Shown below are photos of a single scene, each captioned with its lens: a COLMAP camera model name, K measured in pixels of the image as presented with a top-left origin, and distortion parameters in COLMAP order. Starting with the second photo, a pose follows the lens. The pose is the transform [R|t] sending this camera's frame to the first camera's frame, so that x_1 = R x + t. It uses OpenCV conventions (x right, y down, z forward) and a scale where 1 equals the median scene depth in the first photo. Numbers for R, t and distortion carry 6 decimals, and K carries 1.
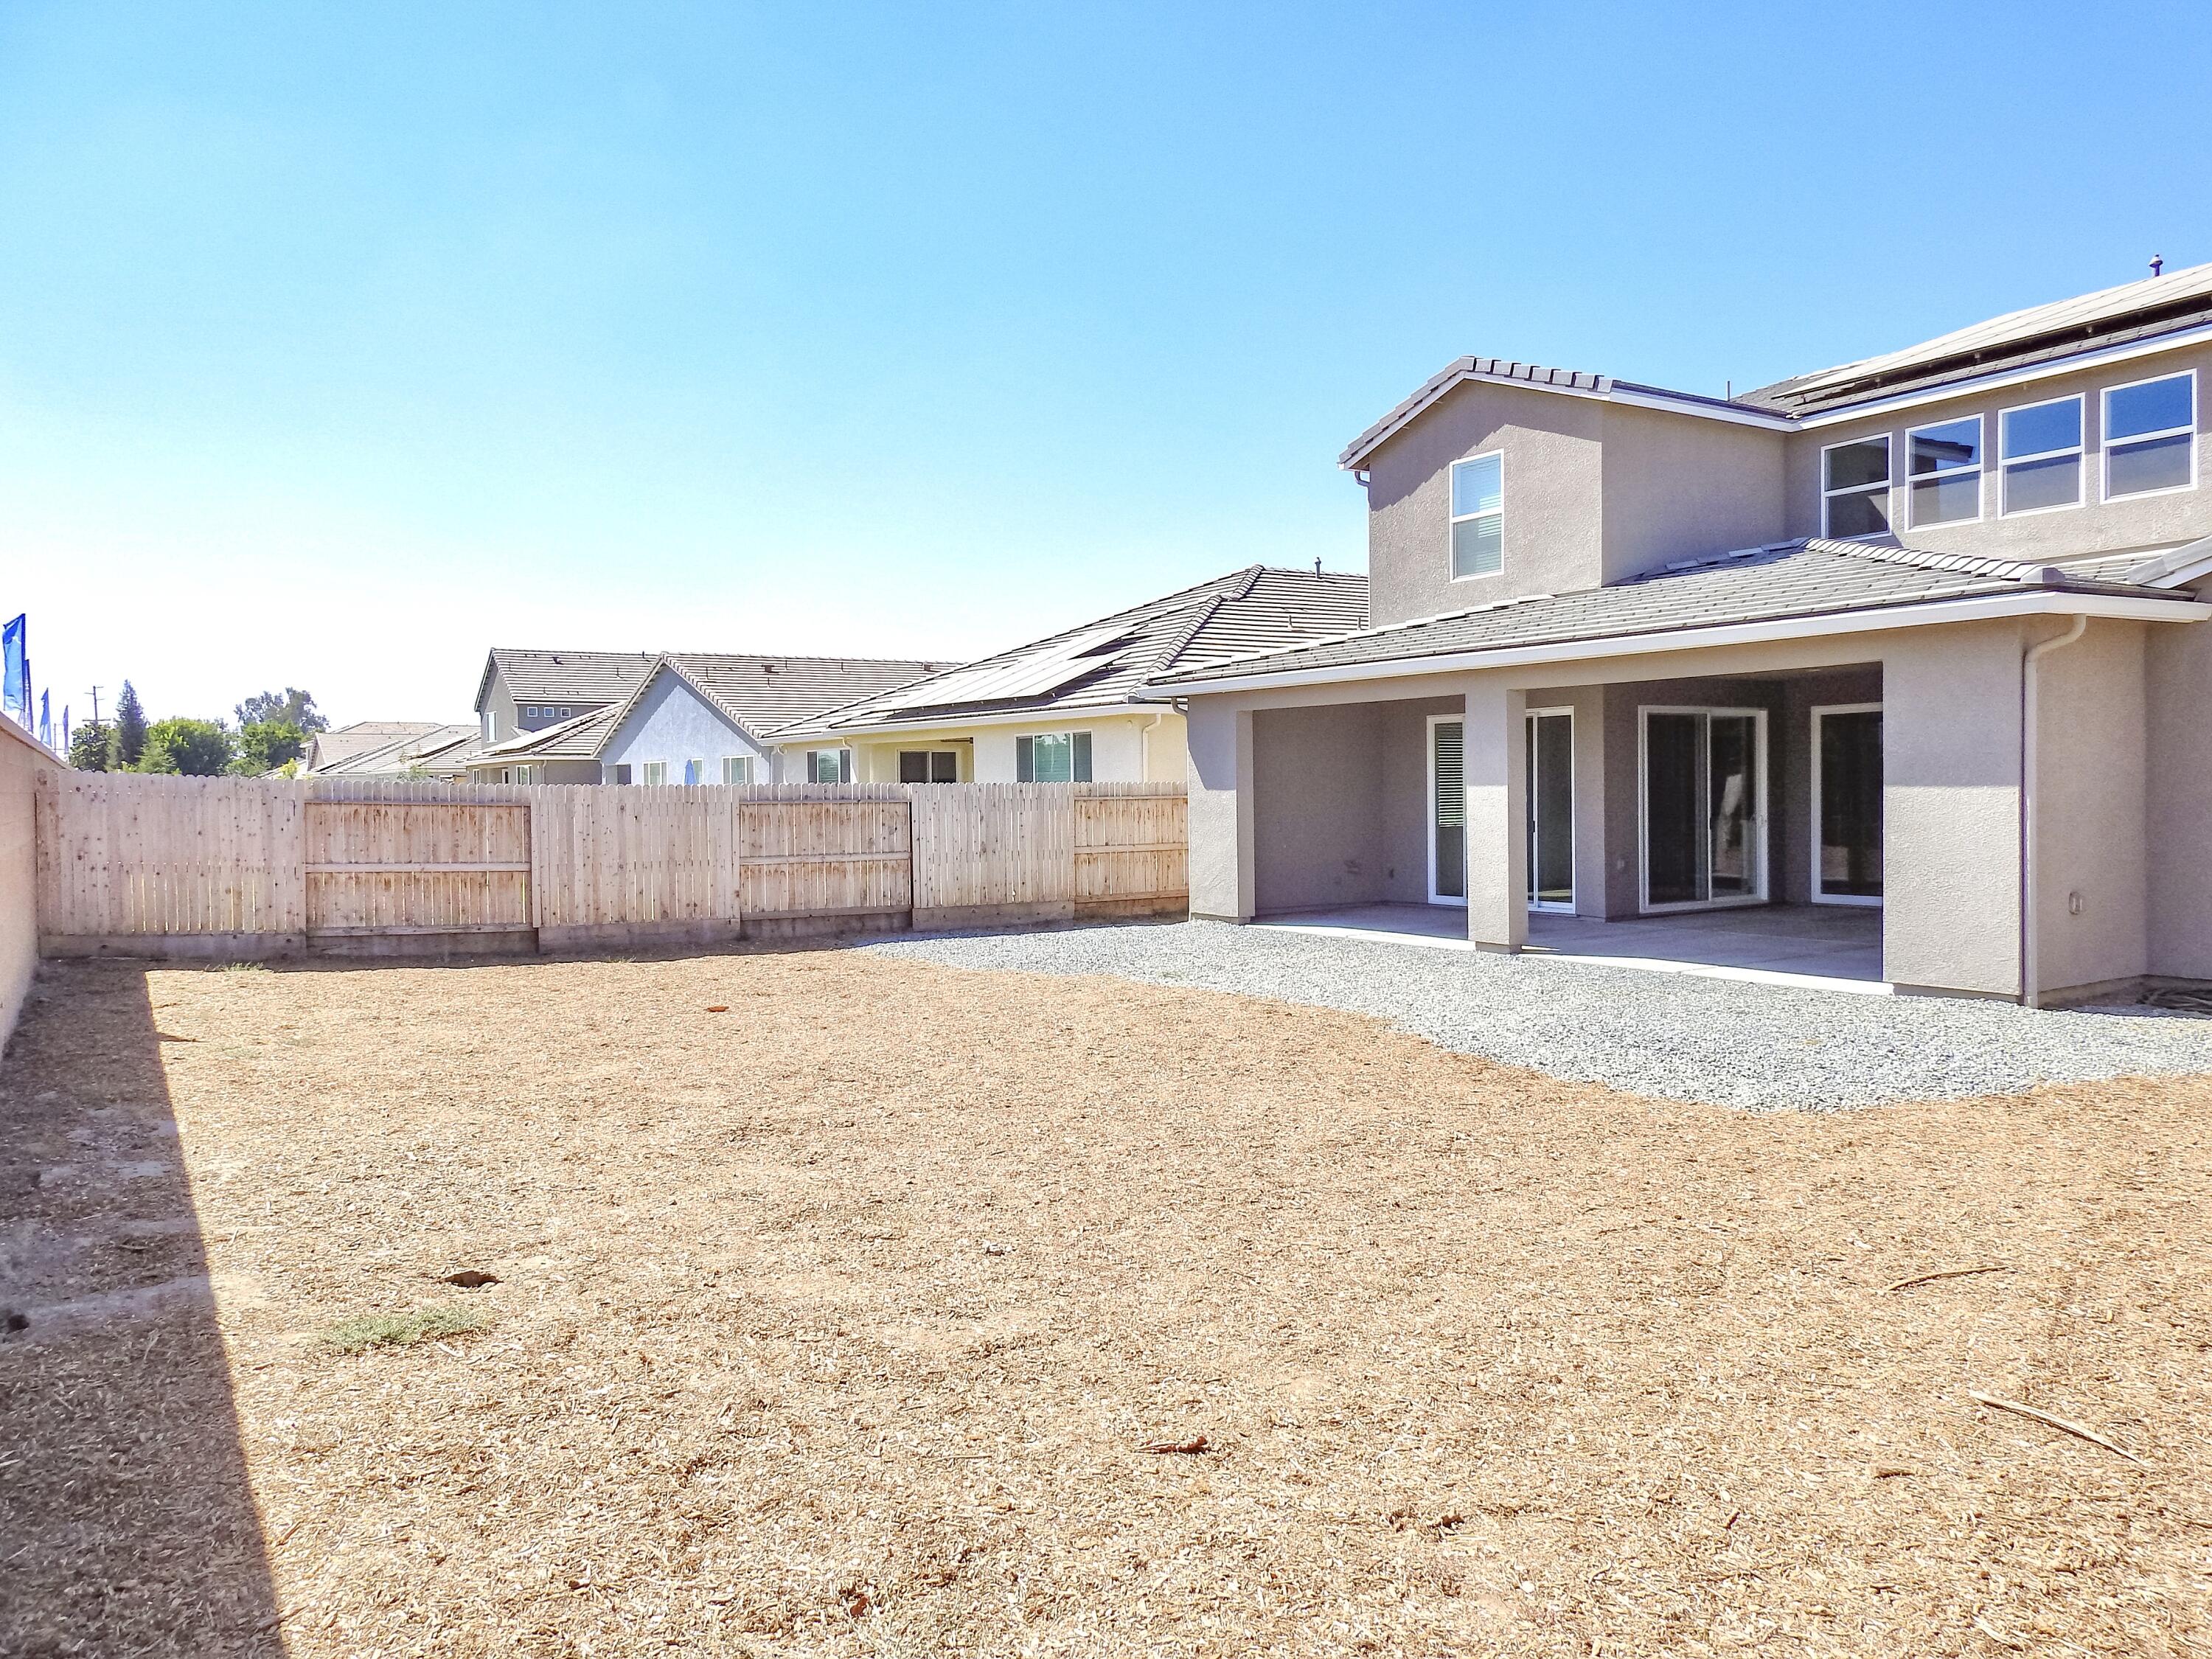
lens RADIAL K [[1574.0, 0, 1111.2], [0, 1574.0, 833.1], [0, 0, 1]] dist [-0.000183, 0.000491]
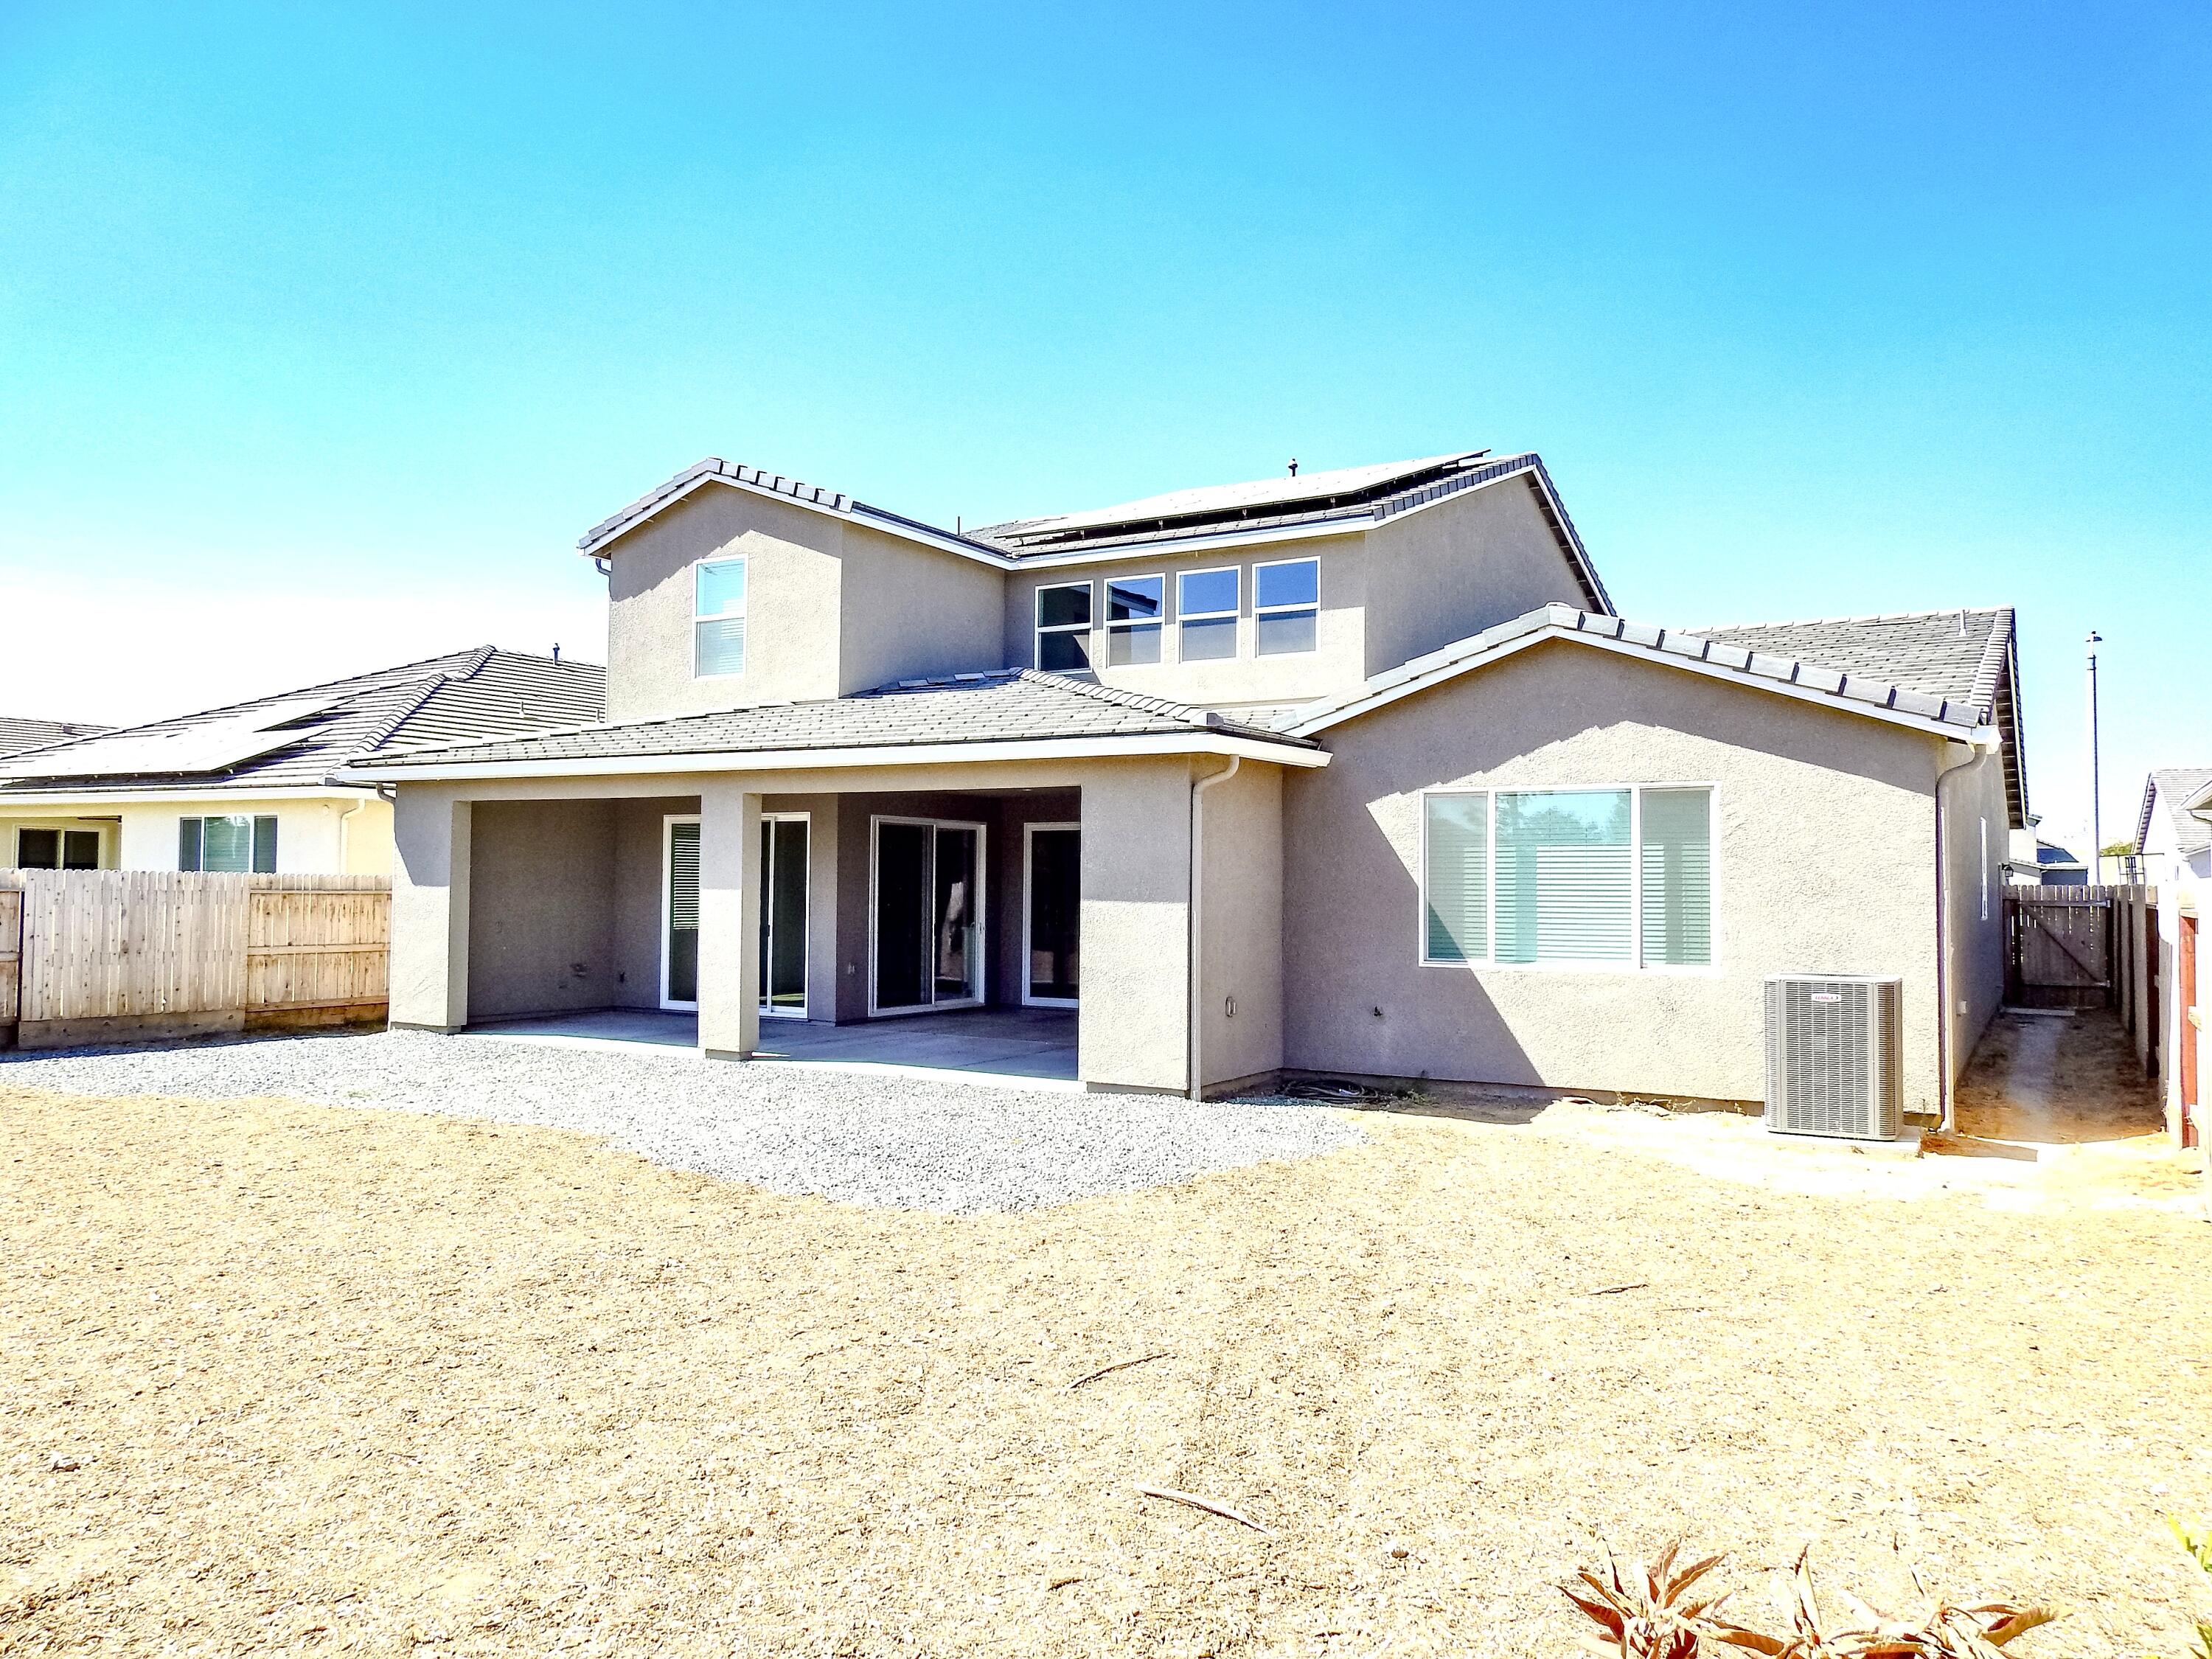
lens RADIAL K [[1574.0, 0, 1111.2], [0, 1574.0, 833.1], [0, 0, 1]] dist [-0.000183, 0.000491]
pose [[0.891346, 0.038703, 0.451668, 0.015262], [-0.010224, 0.997812, -0.065326, -0.005049], [-0.453208, 0.053610, 0.889791, 0.017389]]
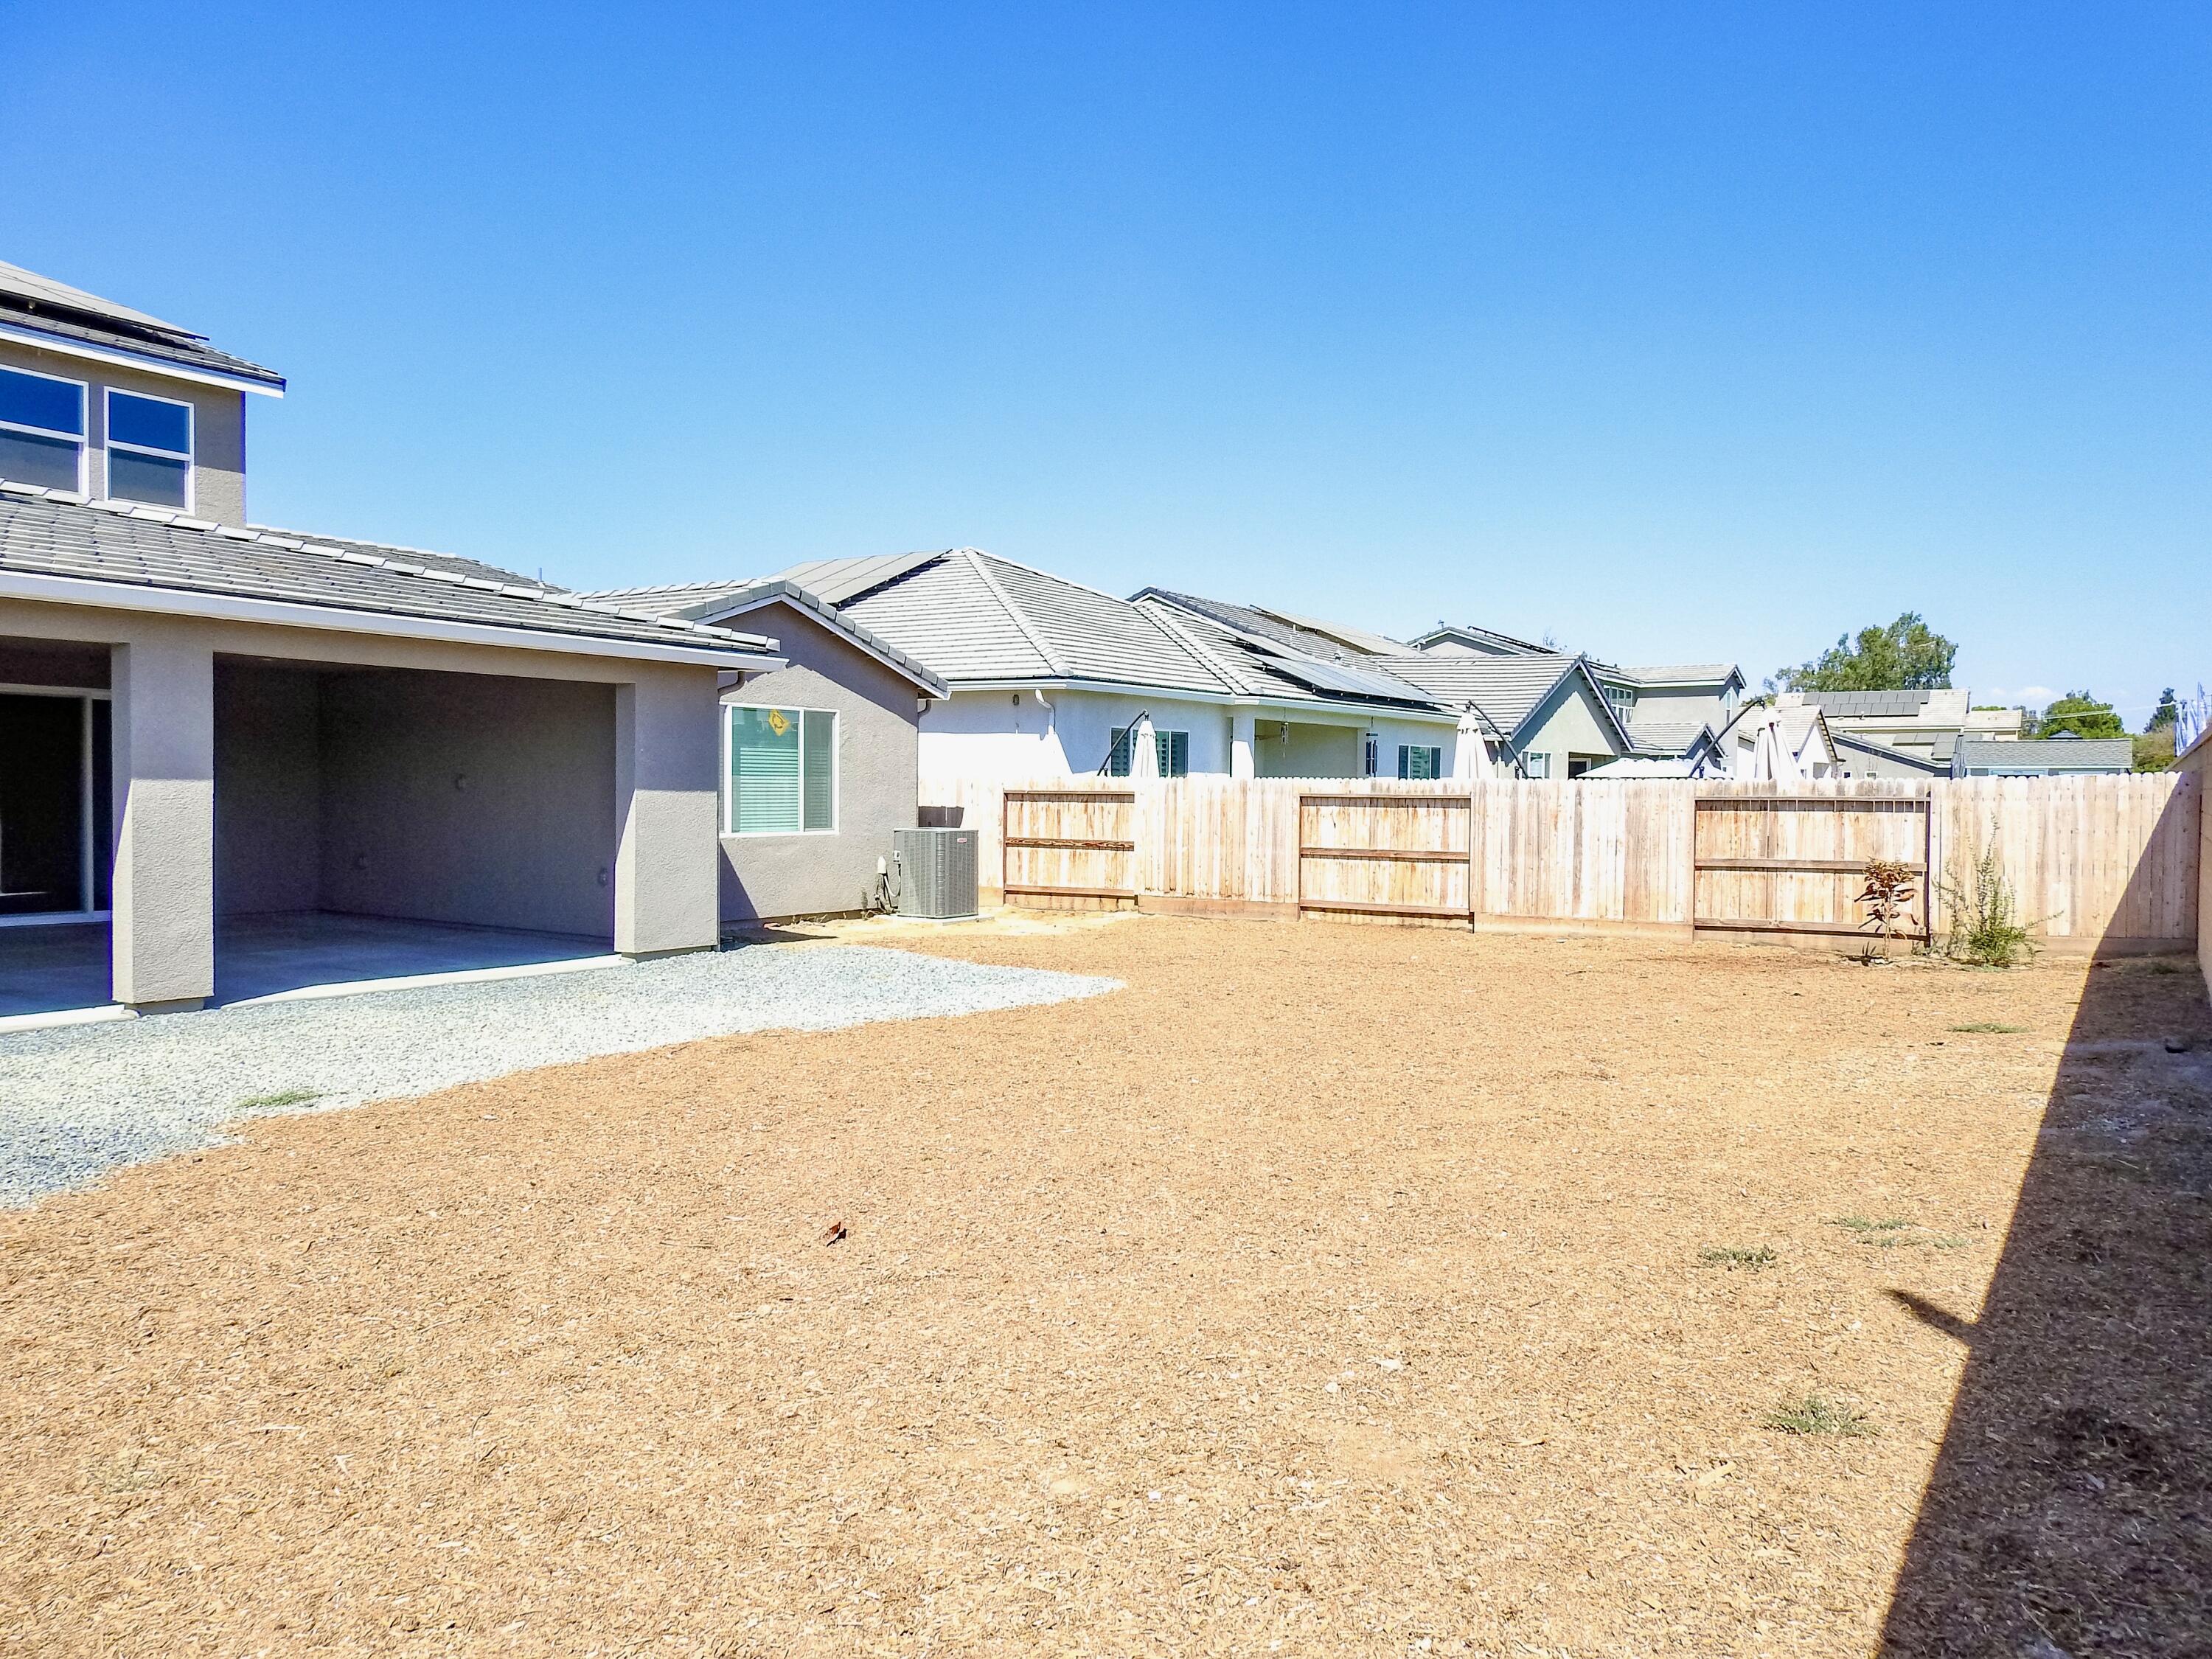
lens RADIAL K [[1574.0, 0, 1111.2], [0, 1574.0, 833.1], [0, 0, 1]] dist [-0.000183, 0.000491]
pose [[-0.419085, -0.016092, 0.907804, -0.610484], [0.018059, 0.999497, 0.026054, -0.017245], [-0.907767, 0.027313, -0.418584, 0.954492]]
